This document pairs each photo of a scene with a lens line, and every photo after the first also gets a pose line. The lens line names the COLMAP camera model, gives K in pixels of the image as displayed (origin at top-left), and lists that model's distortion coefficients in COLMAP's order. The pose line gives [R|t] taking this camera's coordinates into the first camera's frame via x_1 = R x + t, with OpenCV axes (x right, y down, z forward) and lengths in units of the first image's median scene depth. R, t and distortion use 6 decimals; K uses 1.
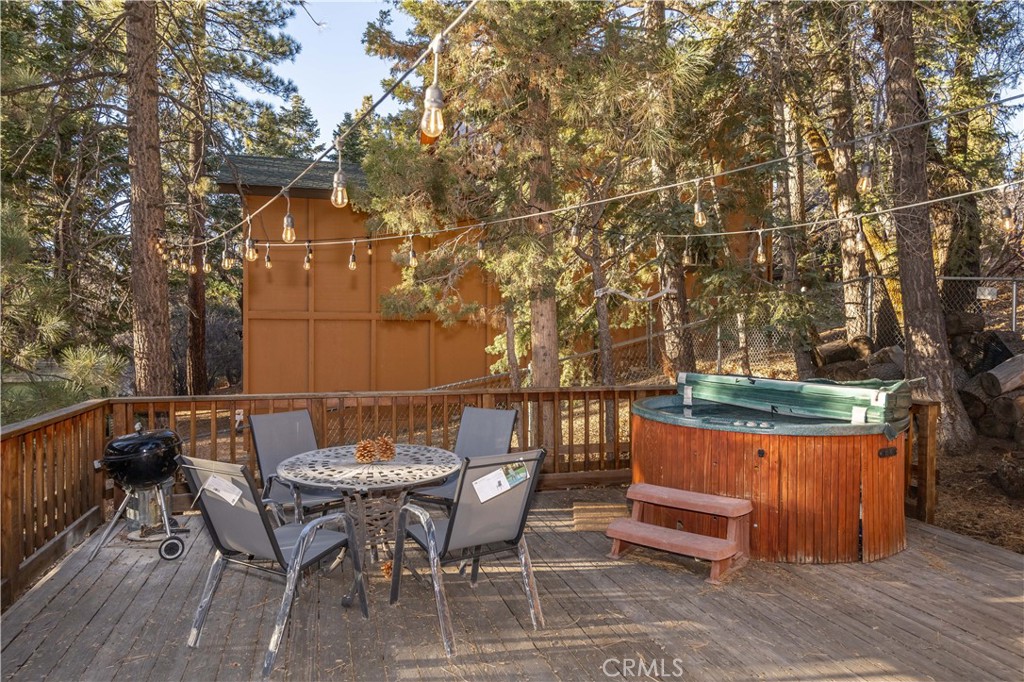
lens RADIAL K [[638.1, 0, 510.5], [0, 638.1, 336.6], [0, 0, 1]] dist [0.001949, -0.002364]
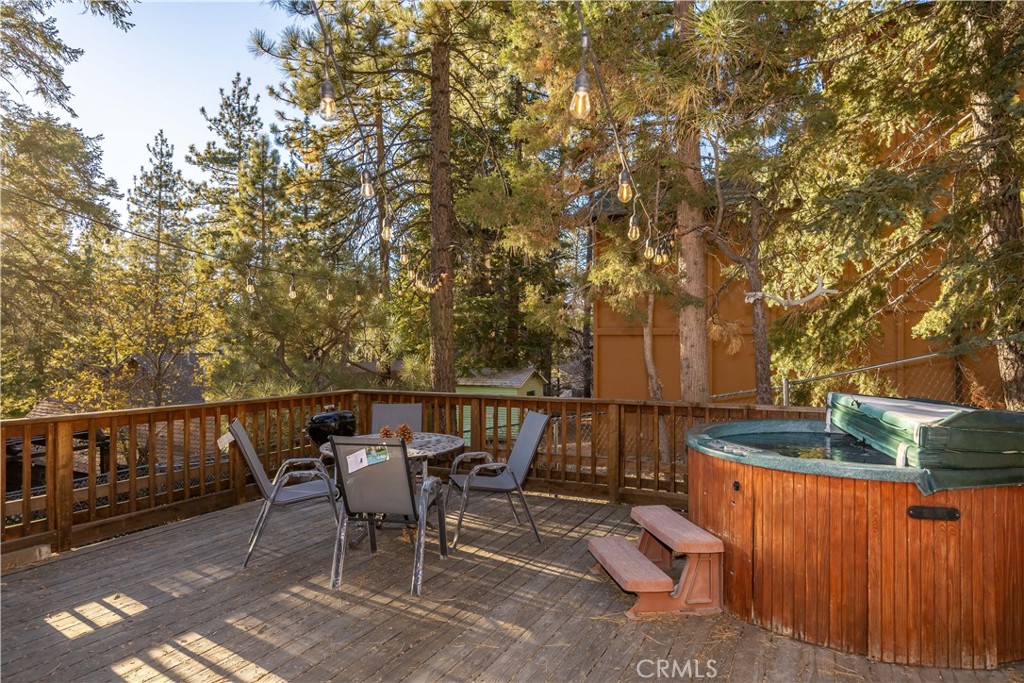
lens RADIAL K [[638.1, 0, 510.3], [0, 638.1, 345.1], [0, 0, 1]] dist [0.001949, -0.002364]
pose [[0.742025, -0.002269, -0.670369, 0.738281], [-0.007491, 0.999904, -0.011677, 0.013600], [0.670331, 0.013686, 0.741936, 0.195762]]
